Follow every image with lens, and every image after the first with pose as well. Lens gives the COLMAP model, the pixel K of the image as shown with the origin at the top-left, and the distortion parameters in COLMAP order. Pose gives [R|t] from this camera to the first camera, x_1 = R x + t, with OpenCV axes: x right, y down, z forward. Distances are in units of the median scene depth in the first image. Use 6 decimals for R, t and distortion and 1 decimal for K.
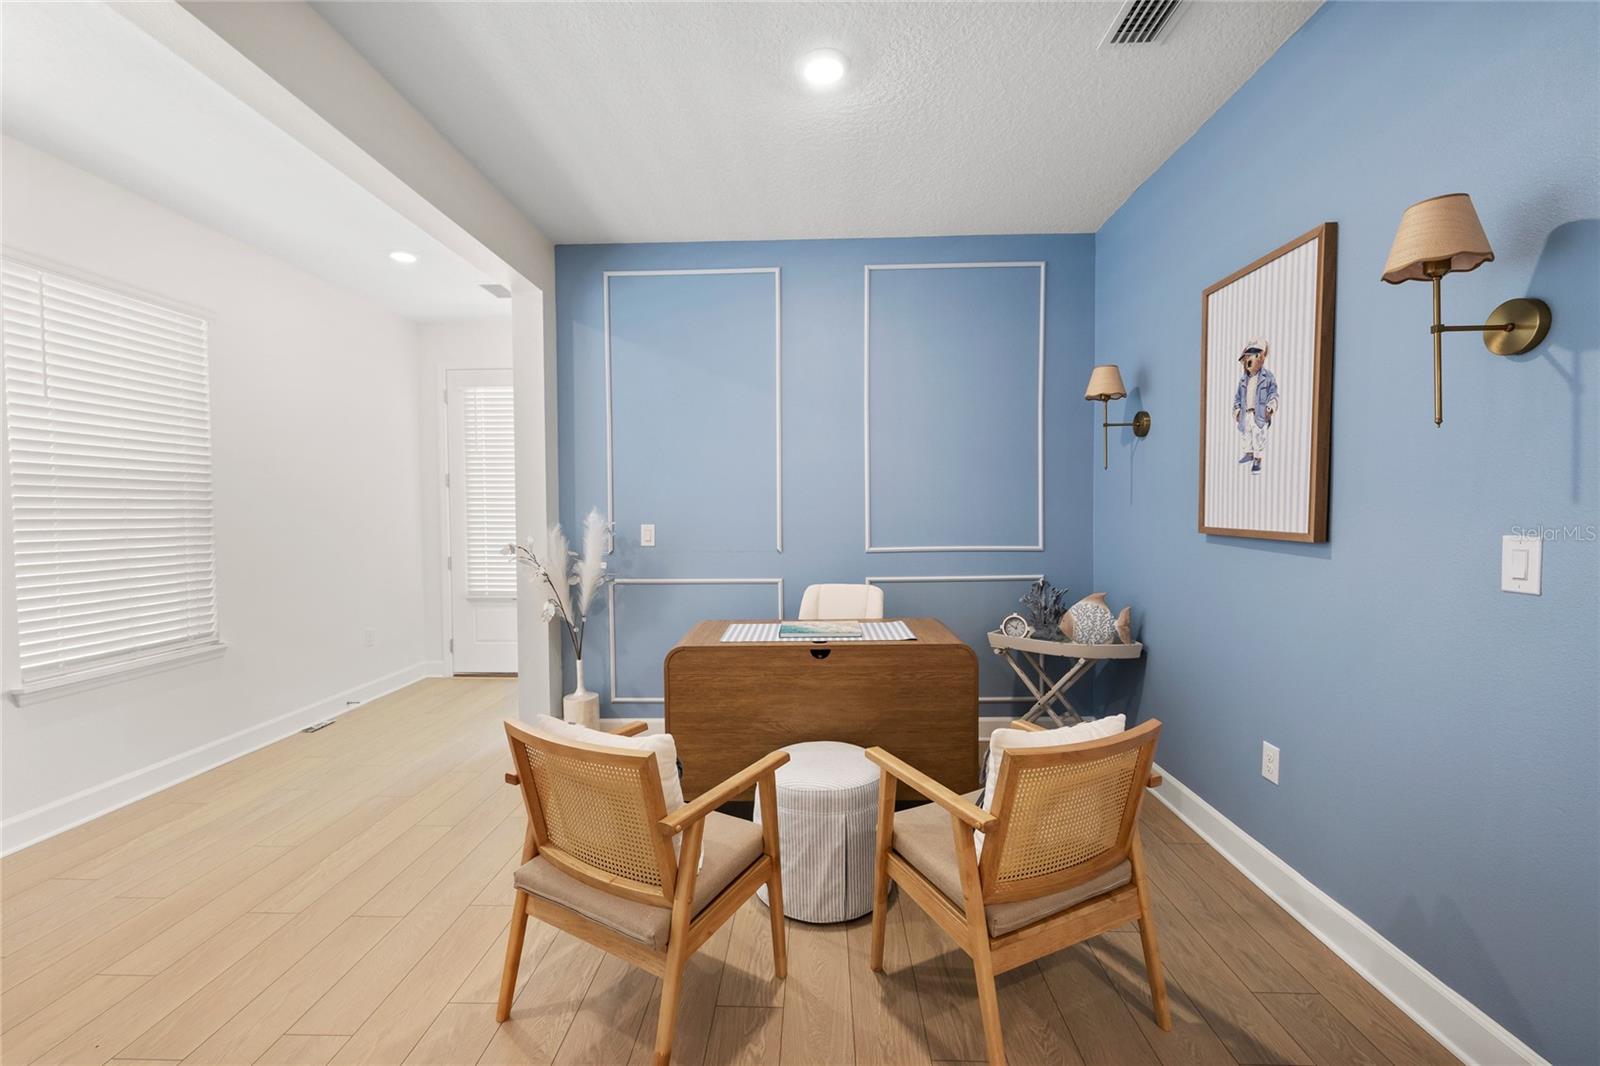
lens RADIAL K [[679.3, 0, 795.3], [0, 679.3, 533.0], [0, 0, 1]] dist [0.002601, 0.000569]
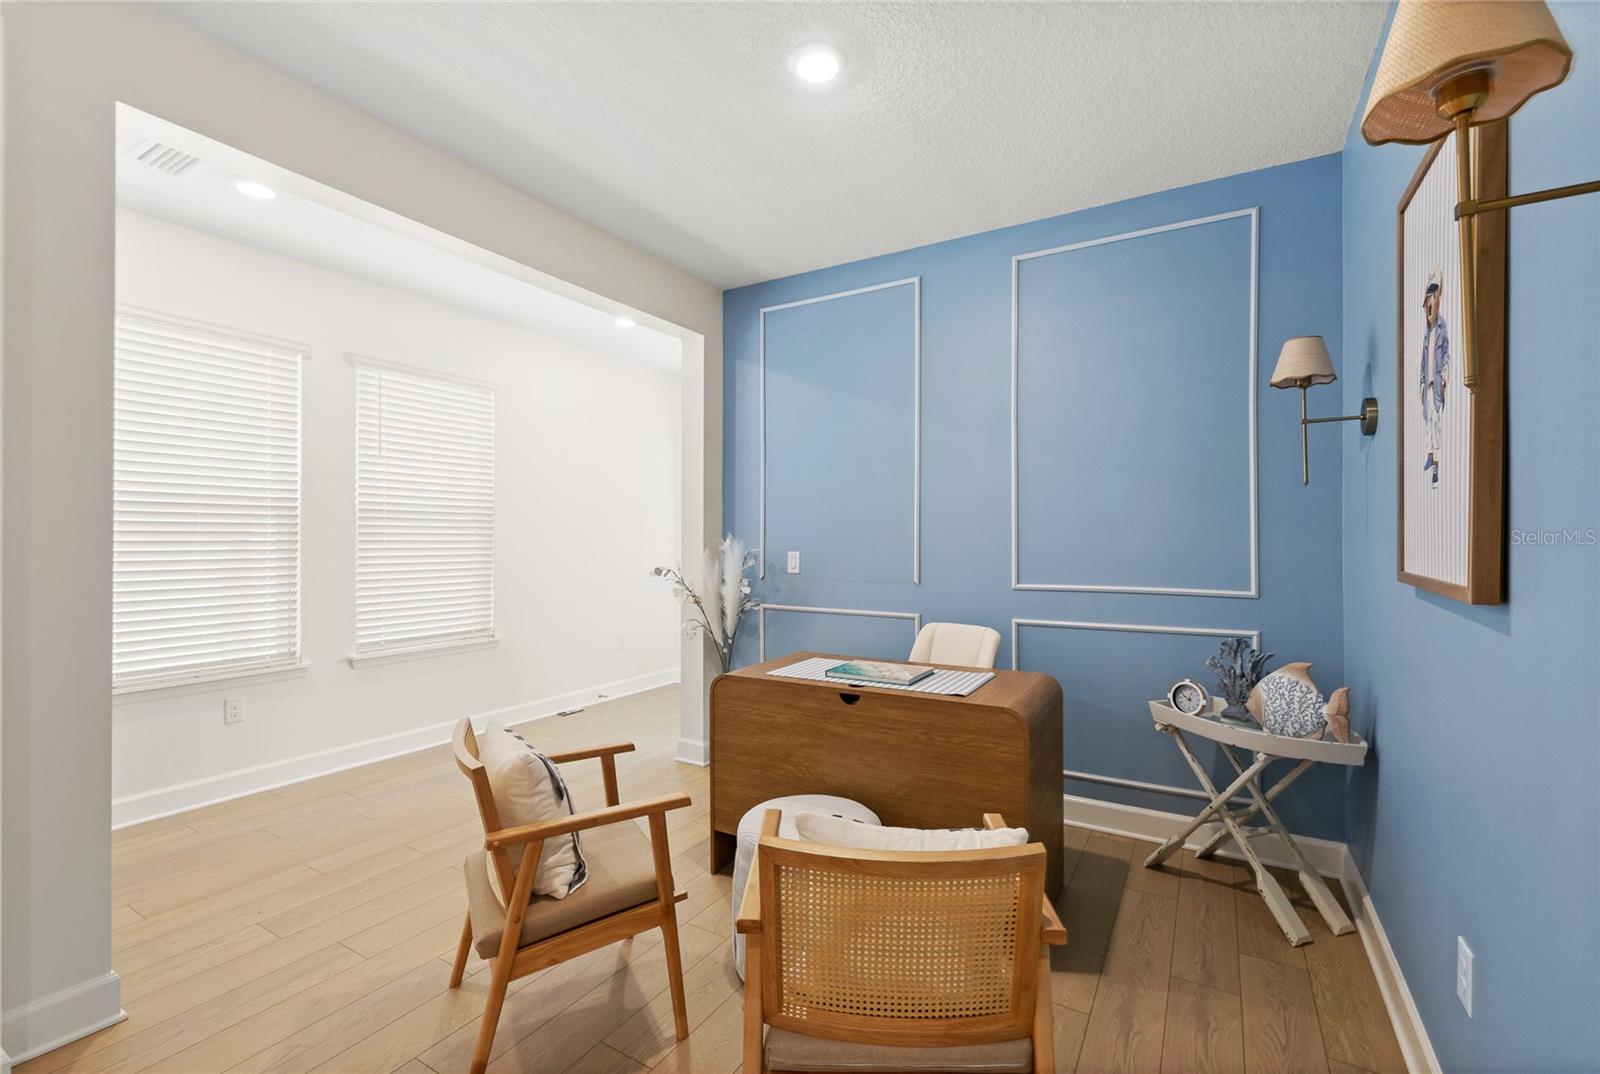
lens RADIAL K [[692.9, 0, 797.3], [0, 692.9, 534.7], [0, 0, 1]] dist [0.004989, -0.000766]
pose [[0.876033, 0.007256, -0.482197, 0.382840], [-0.024925, 0.999232, -0.030247, -0.008932], [0.481607, 0.038516, 0.875540, 0.143095]]
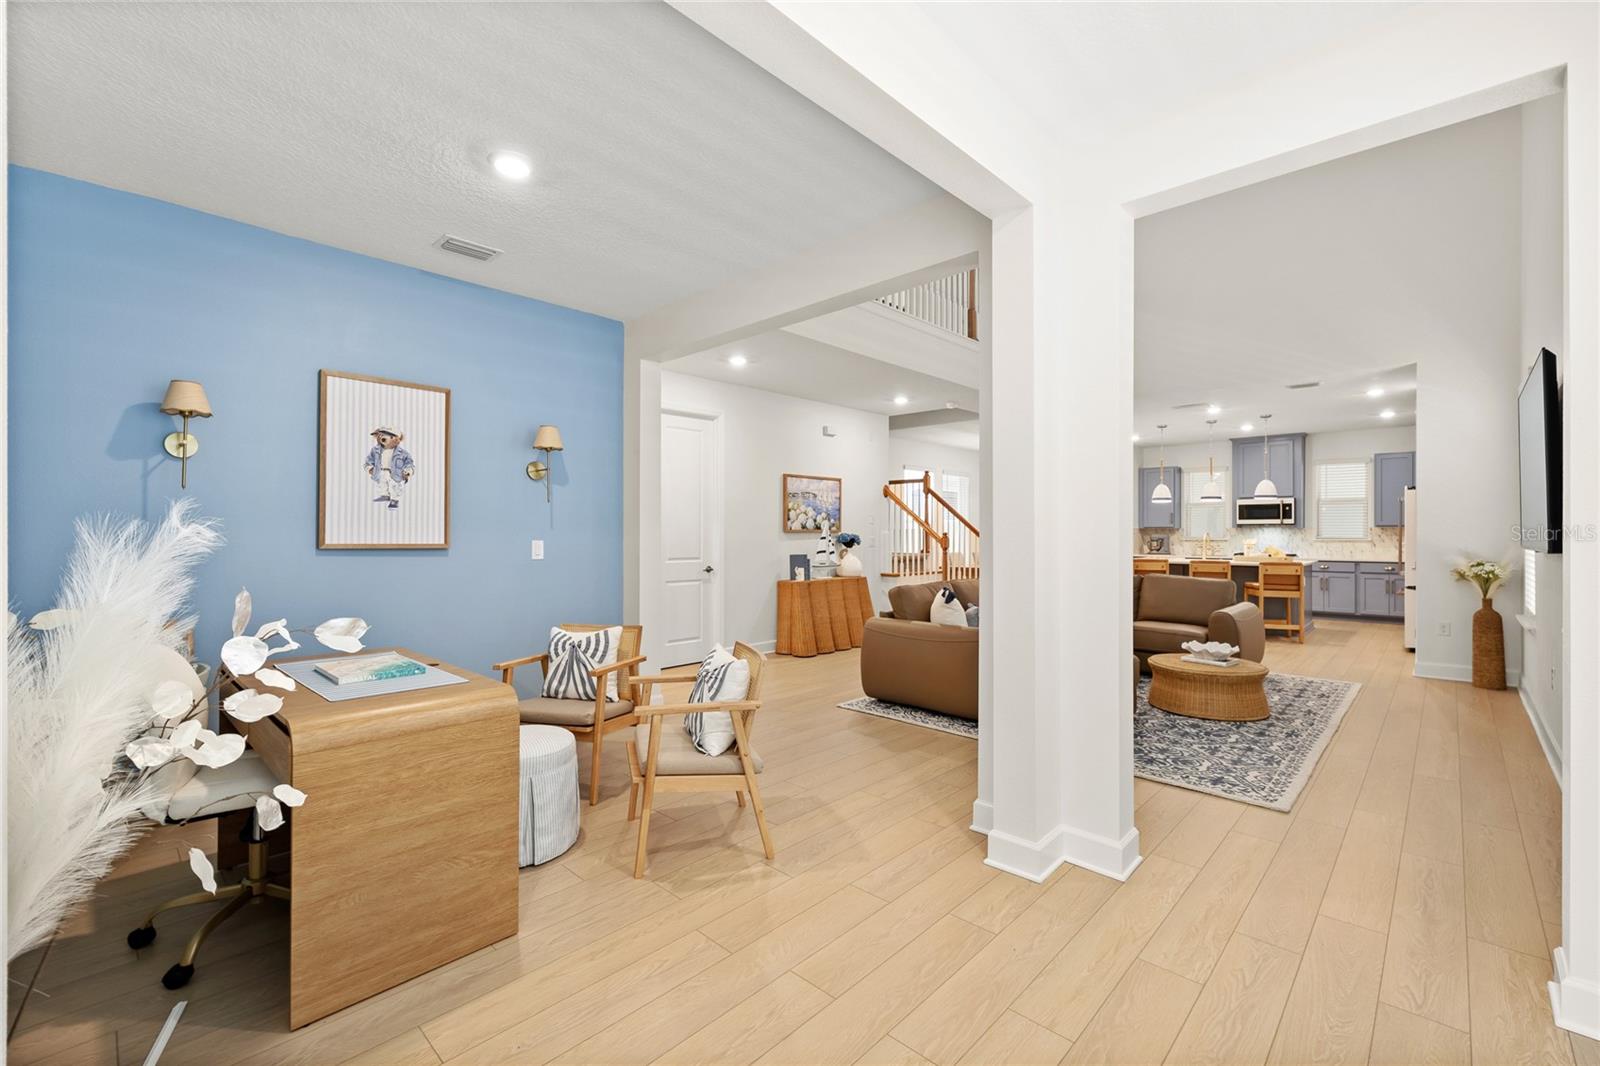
lens RADIAL K [[679.3, 0, 795.3], [0, 679.3, 533.0], [0, 0, 1]] dist [0.002601, 0.000569]
pose [[-0.744376, 0.005970, 0.667734, -0.912062], [0.026501, 0.999436, 0.020608, -0.030910], [-0.667234, 0.033036, -0.744115, 1.263987]]
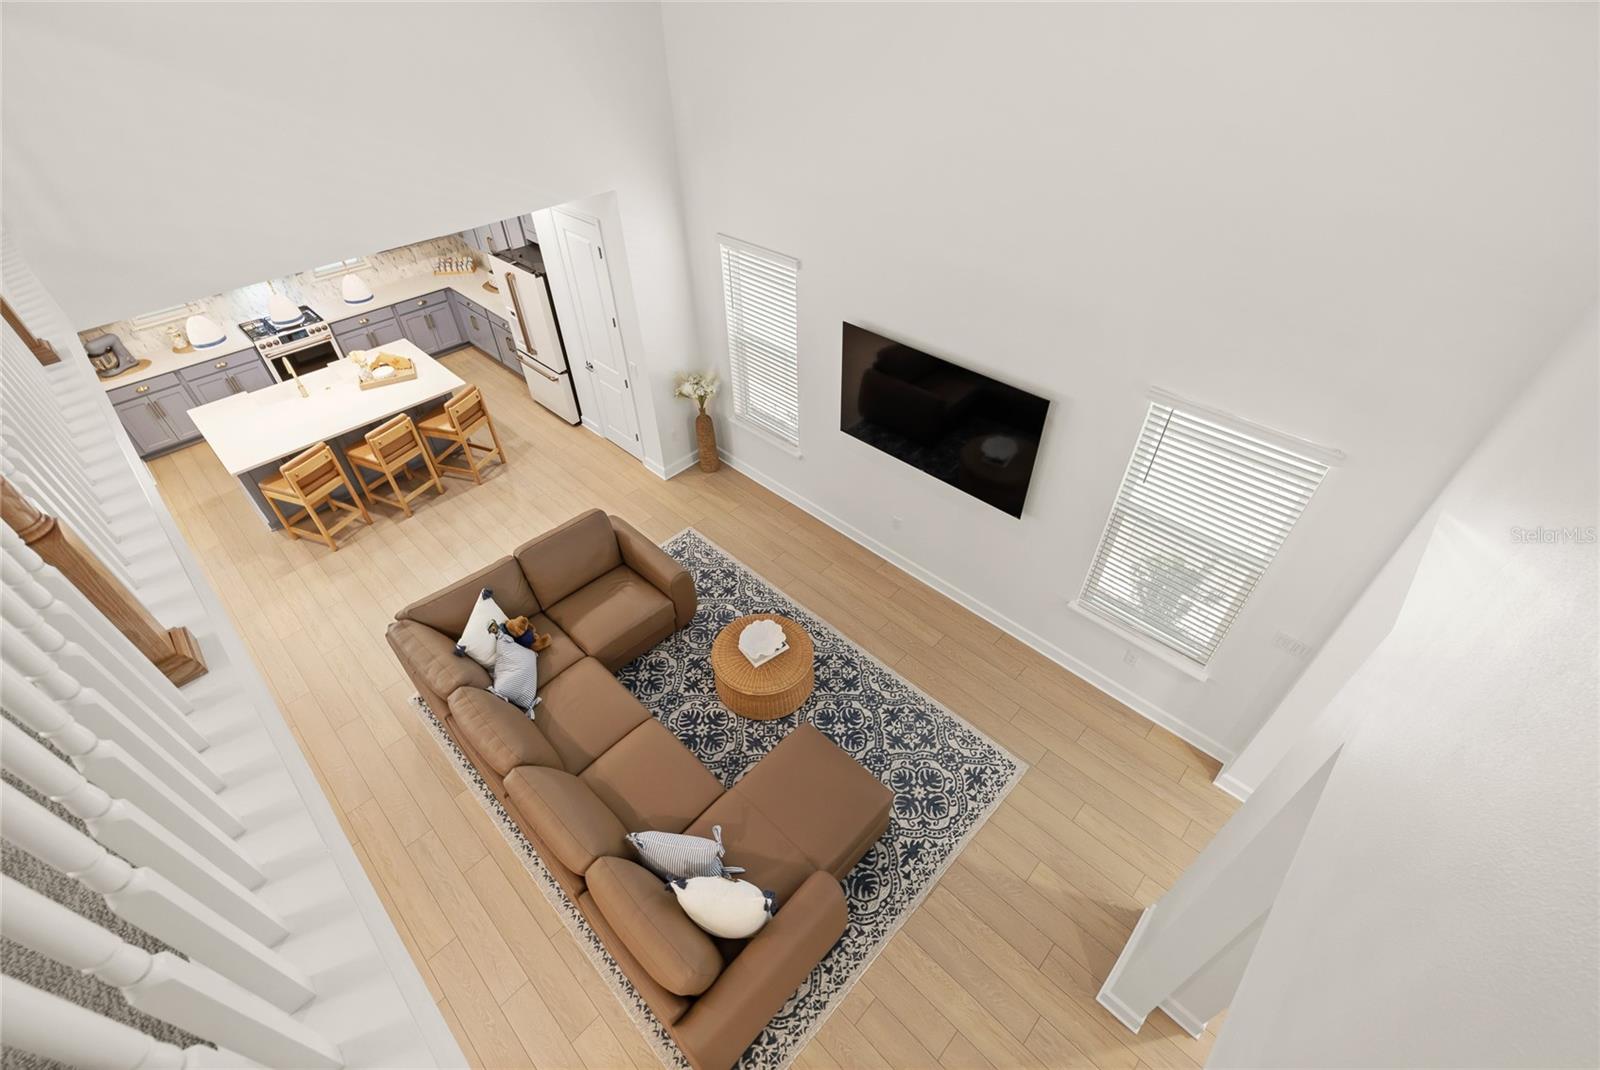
lens RADIAL K [[692.9, 0, 797.3], [0, 692.9, 532.7], [0, 0, 1]] dist [0.004989, -0.000766]
pose [[-0.670398, 0.500448, -0.547830, 0.211179], [-0.006297, 0.734450, 0.678634, -1.045647], [0.741975, 0.458405, -0.489223, 0.090566]]
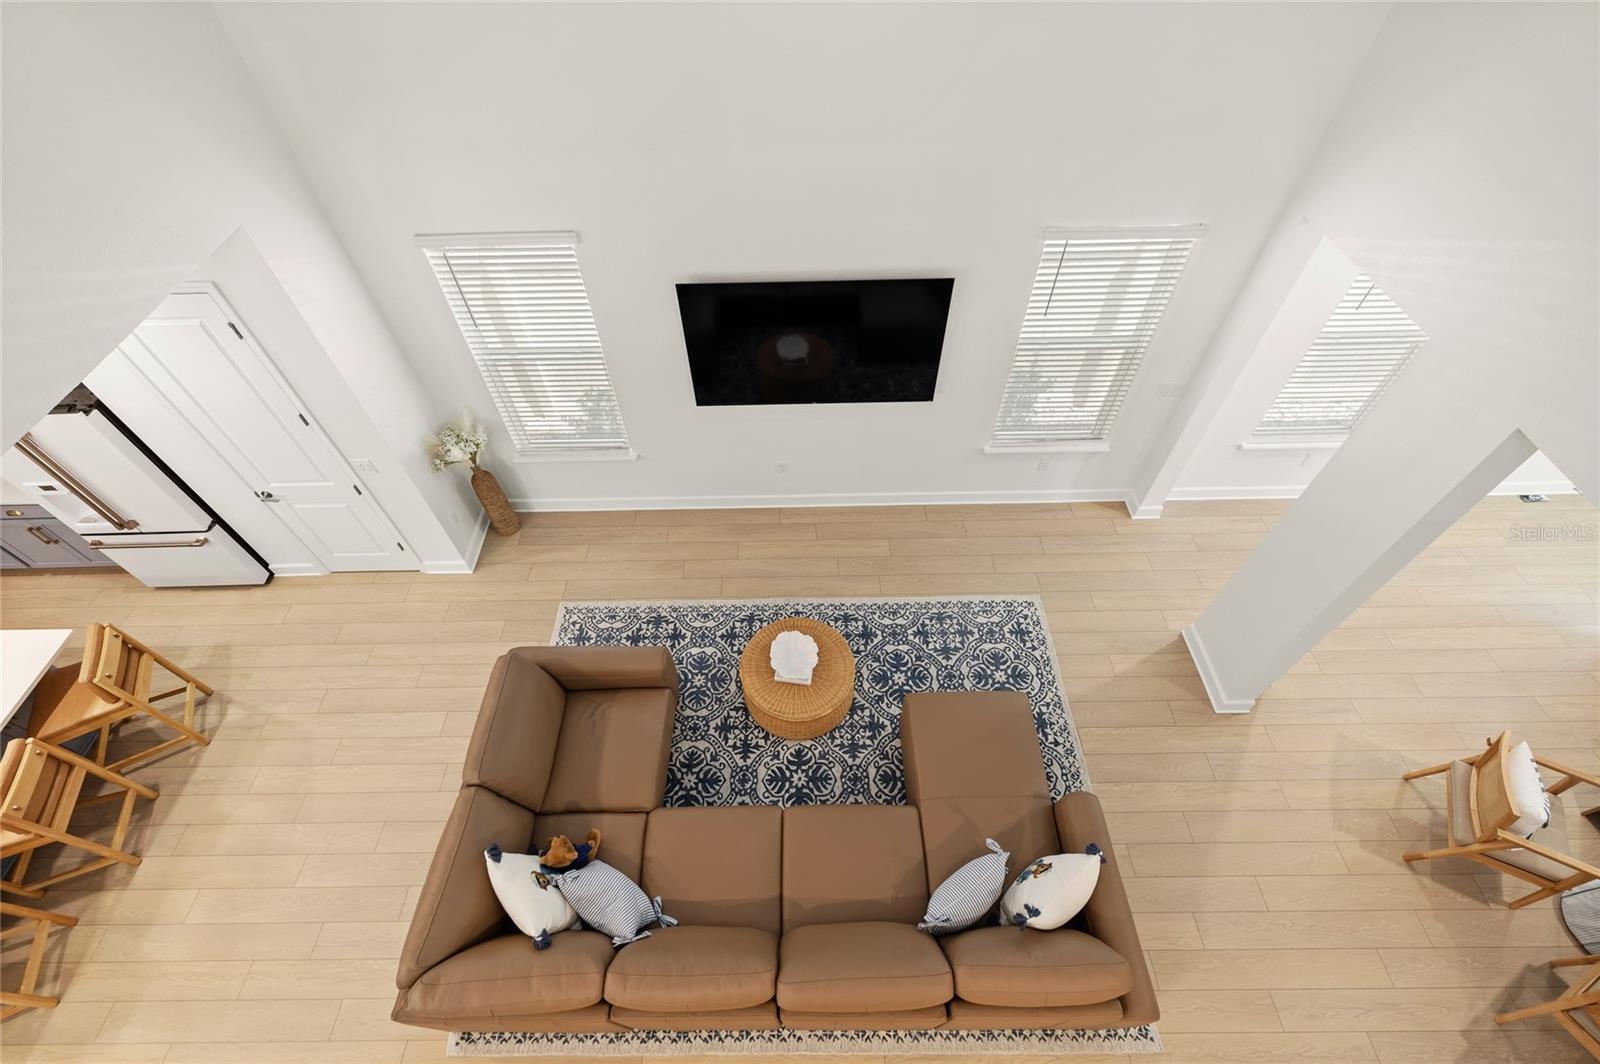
lens RADIAL K [[676.0, 0, 803.3], [0, 676.0, 527.9], [0, 0, 1]] dist [-0.001414, 0.000889]
pose [[0.045248, 0.774549, -0.630893, 0.180792], [-0.015752, 0.632014, 0.774797, -1.012230], [0.998852, -0.025120, 0.040798, -0.732076]]
